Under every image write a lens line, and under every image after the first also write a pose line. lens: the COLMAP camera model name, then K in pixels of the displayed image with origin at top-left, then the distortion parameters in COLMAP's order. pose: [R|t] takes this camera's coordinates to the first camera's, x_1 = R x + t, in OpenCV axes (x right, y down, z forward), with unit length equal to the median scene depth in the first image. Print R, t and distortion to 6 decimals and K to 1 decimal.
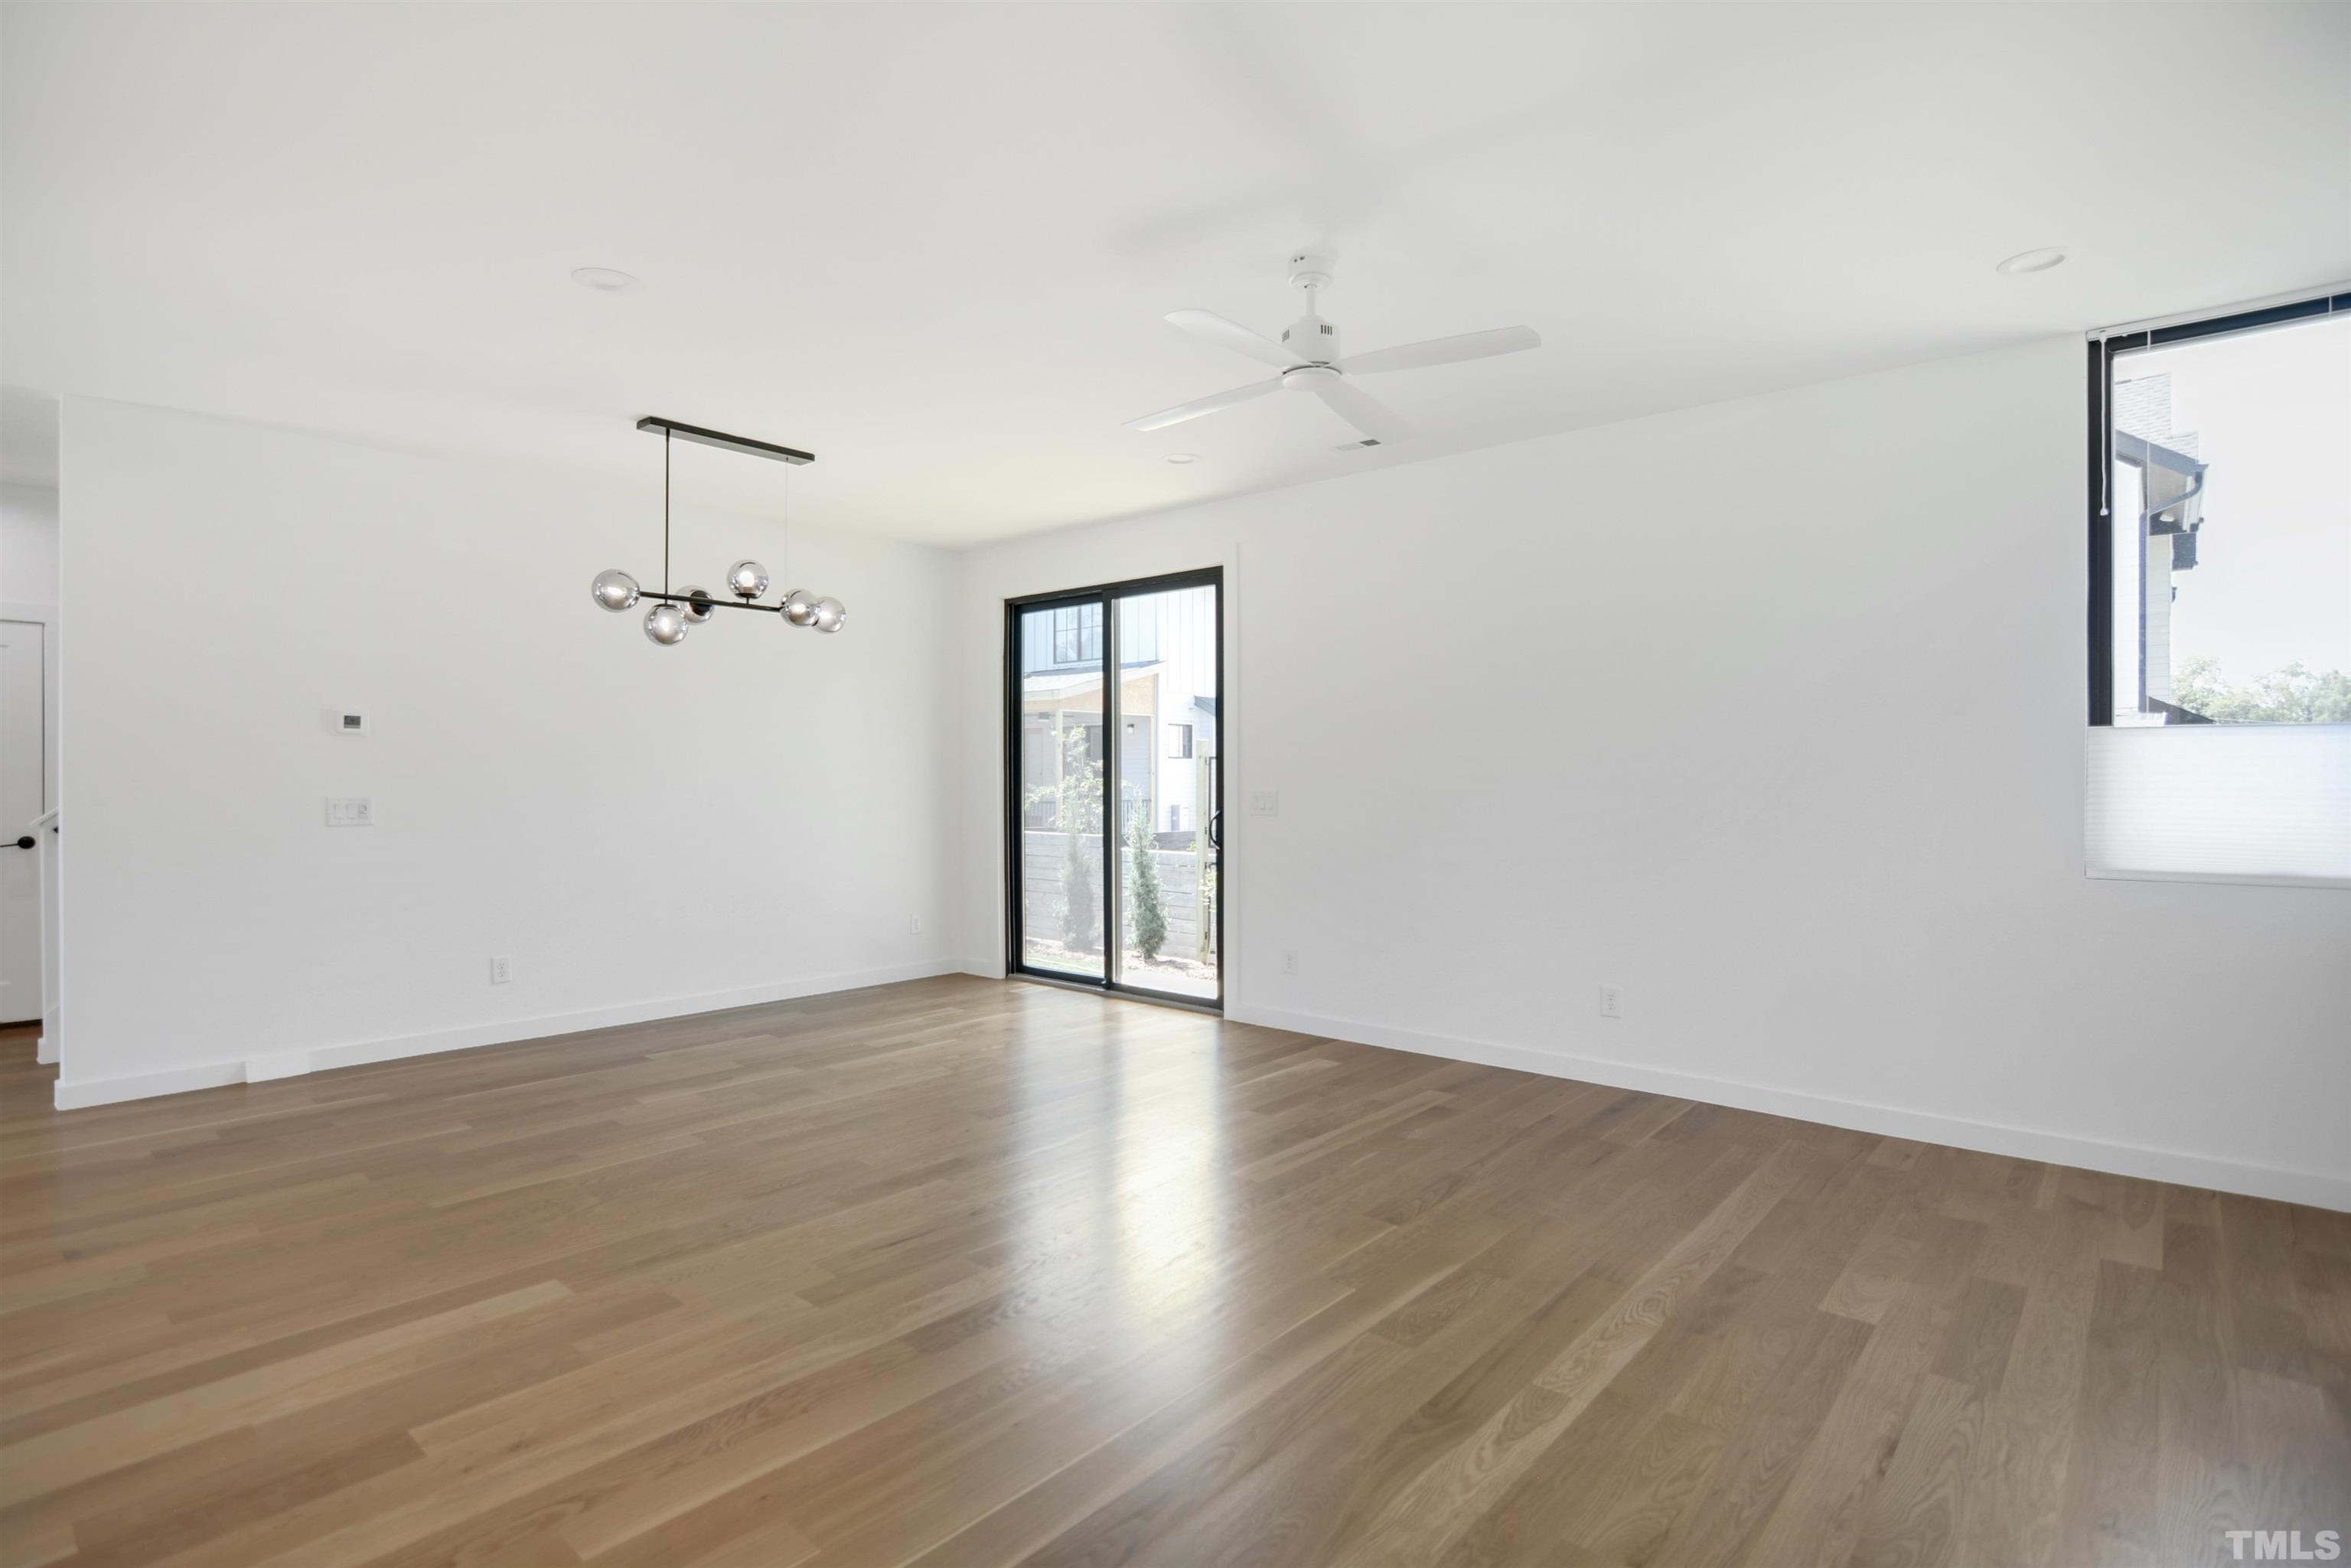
lens RADIAL K [[1154.9, 0, 1163.1], [0, 1154.9, 789.4], [0, 0, 1]] dist [-0.030196, 0.011435]
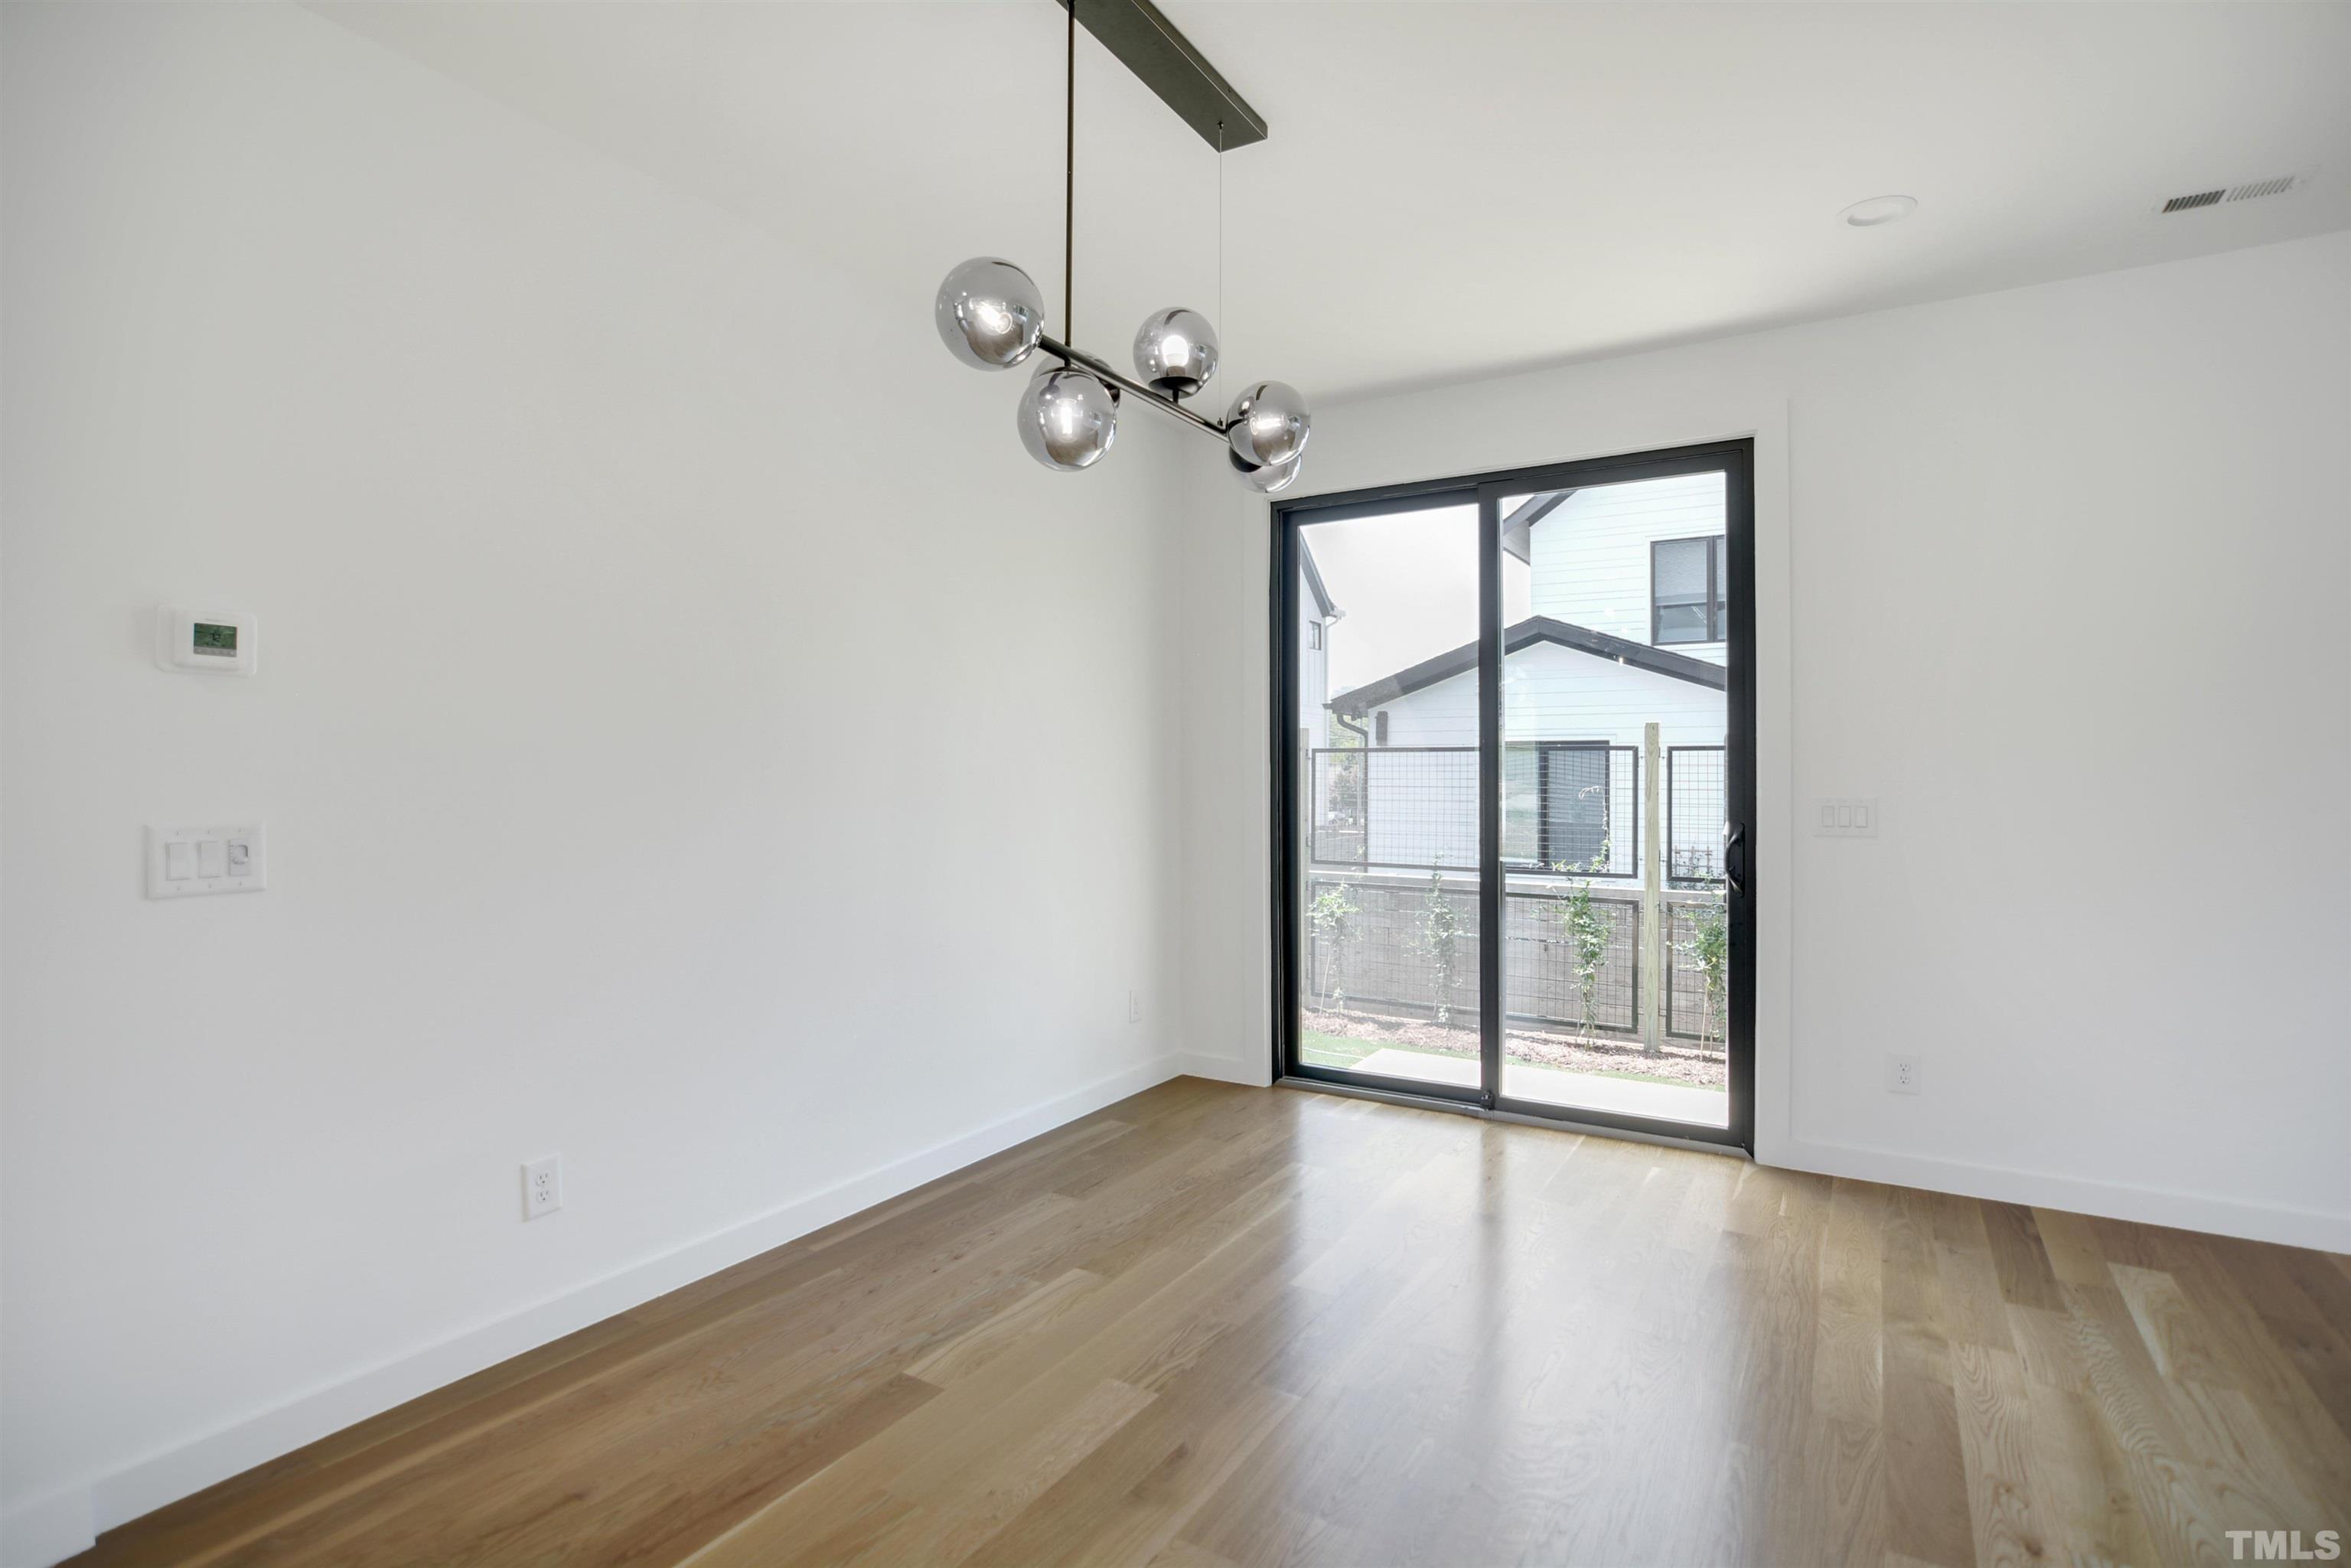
lens RADIAL K [[1154.9, 0, 1173.1], [0, 1154.9, 773.4], [0, 0, 1]] dist [-0.030196, 0.011435]
pose [[0.985709, 0.000261, 0.168454, -0.453078], [0.001524, 0.999944, -0.010467, -0.006909], [-0.168448, 0.010574, 0.985654, 0.556201]]
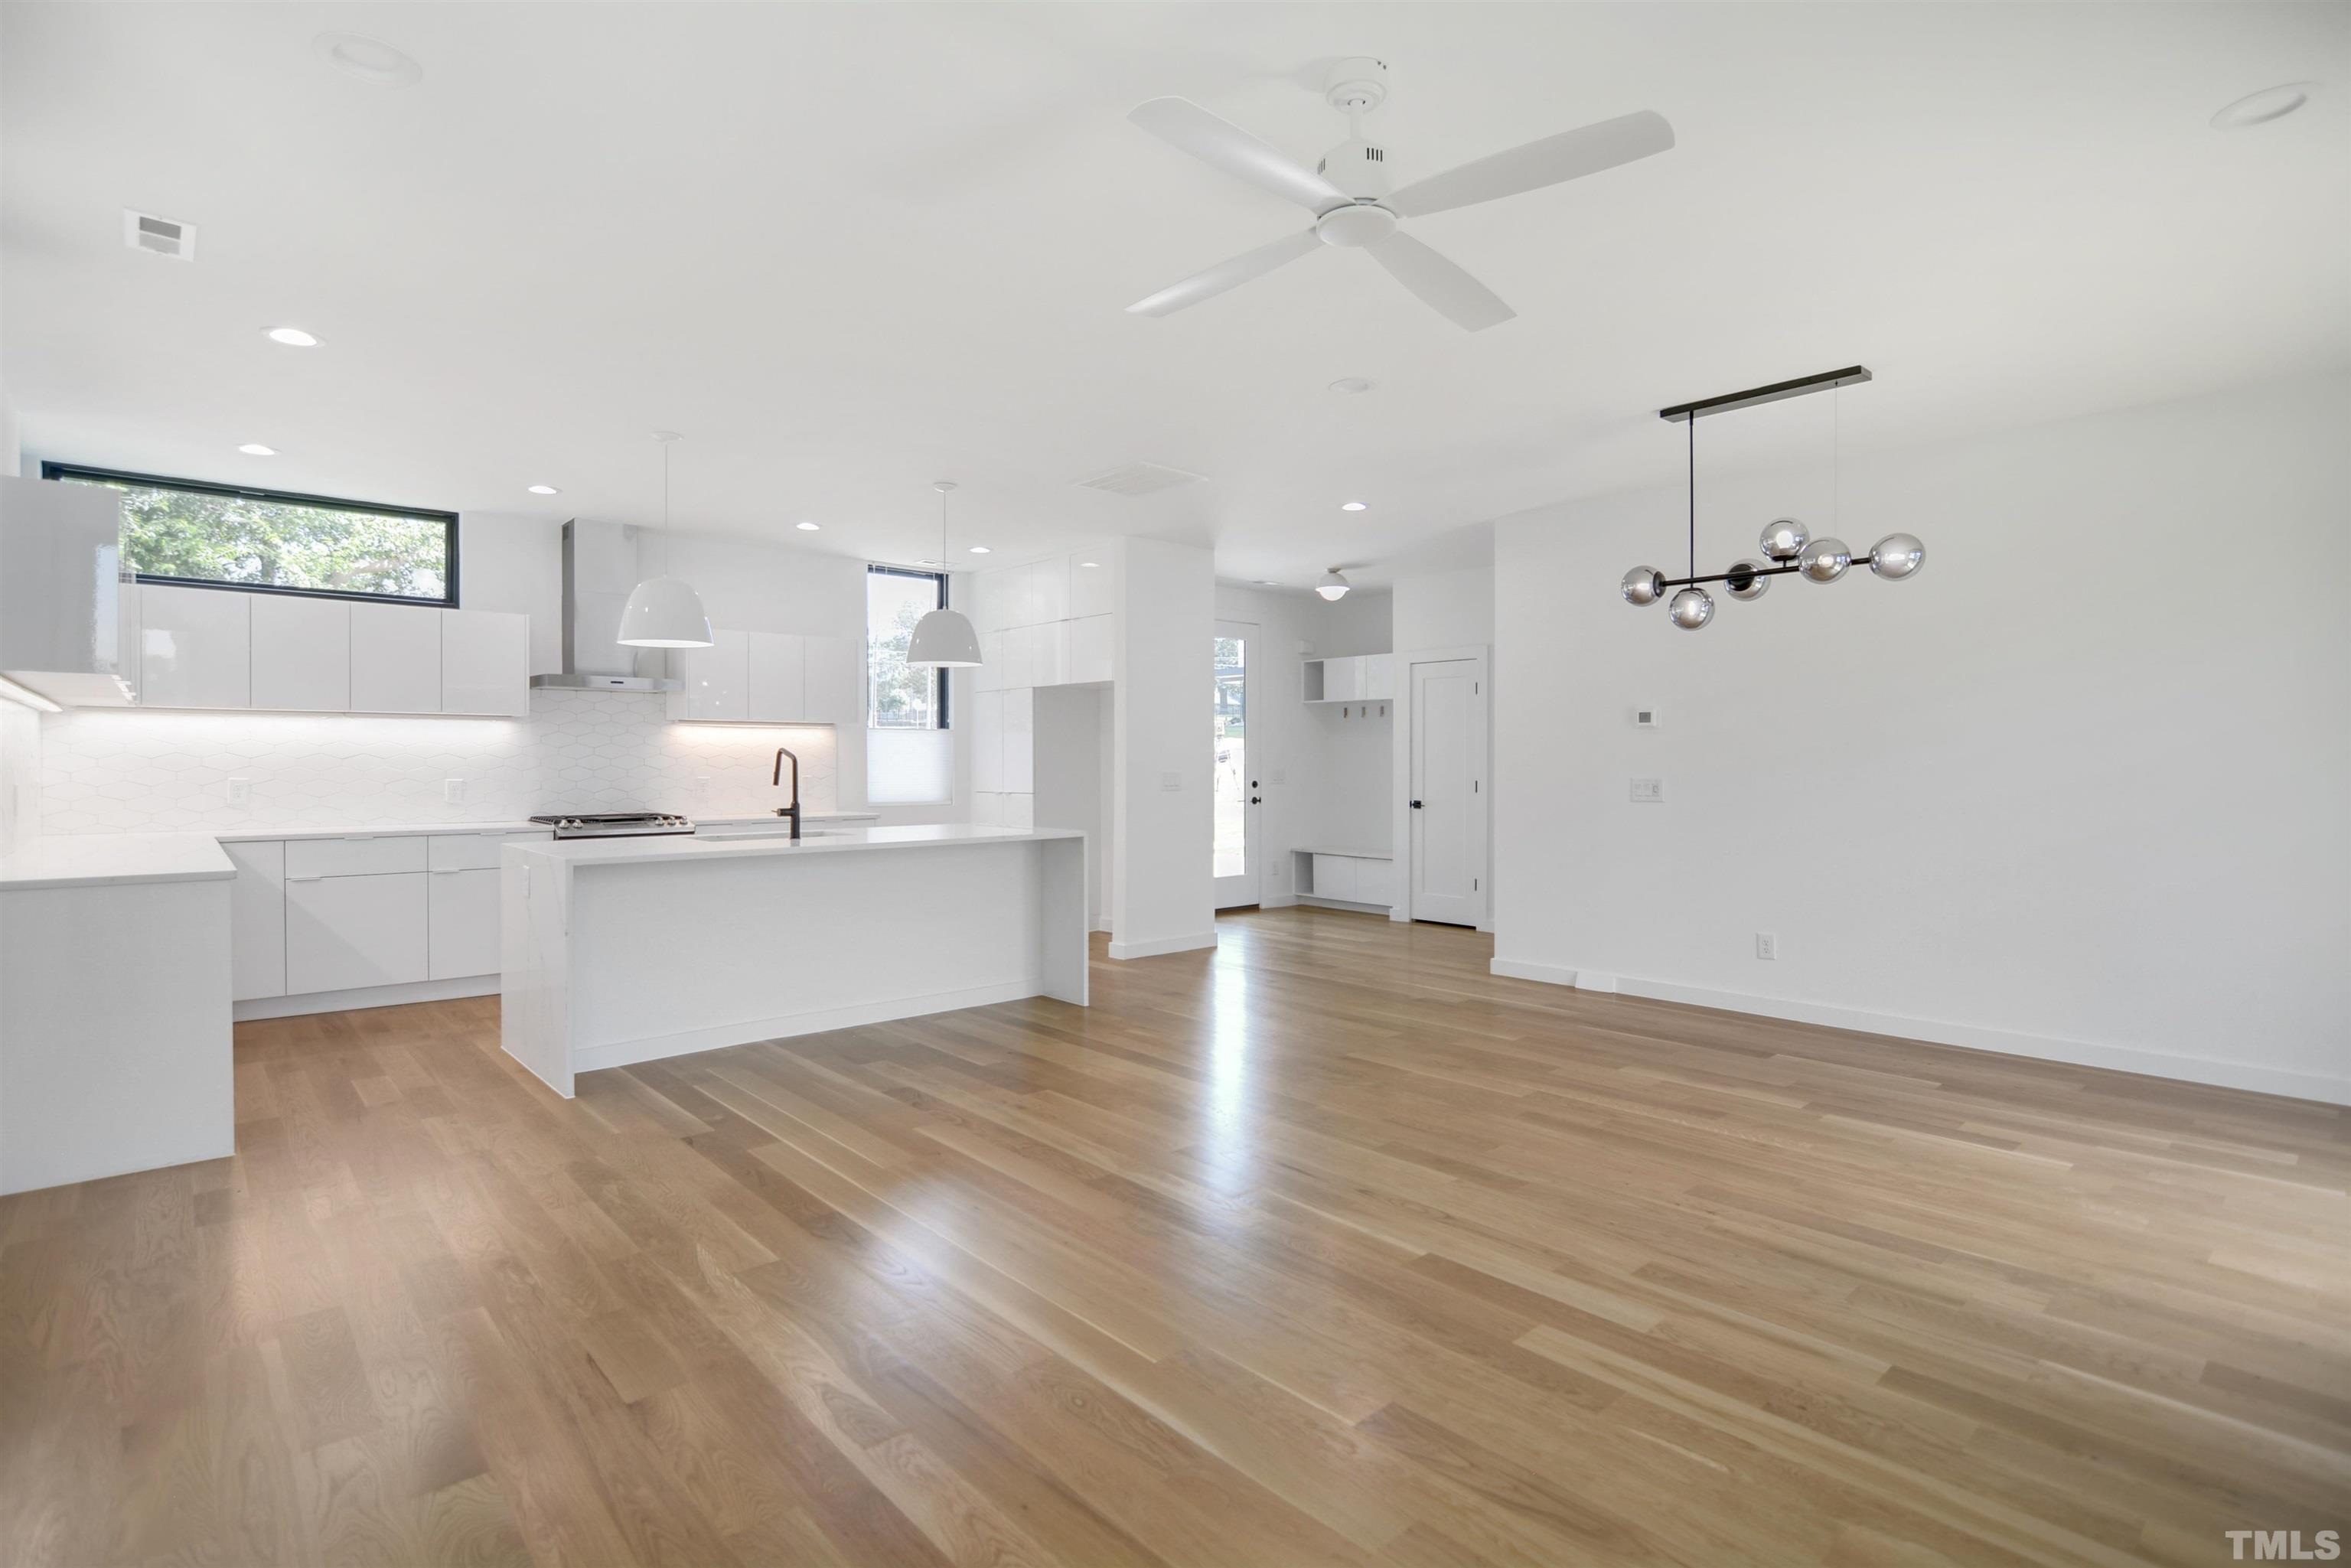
lens RADIAL K [[1154.9, 0, 1167.7], [0, 1154.9, 769.7], [0, 0, 1]] dist [-0.030196, 0.011435]
pose [[-0.119891, 0.005433, -0.992772, 0.593335], [-0.011296, 0.999913, 0.006836, -0.005523], [0.992723, 0.012034, -0.119819, 0.651303]]
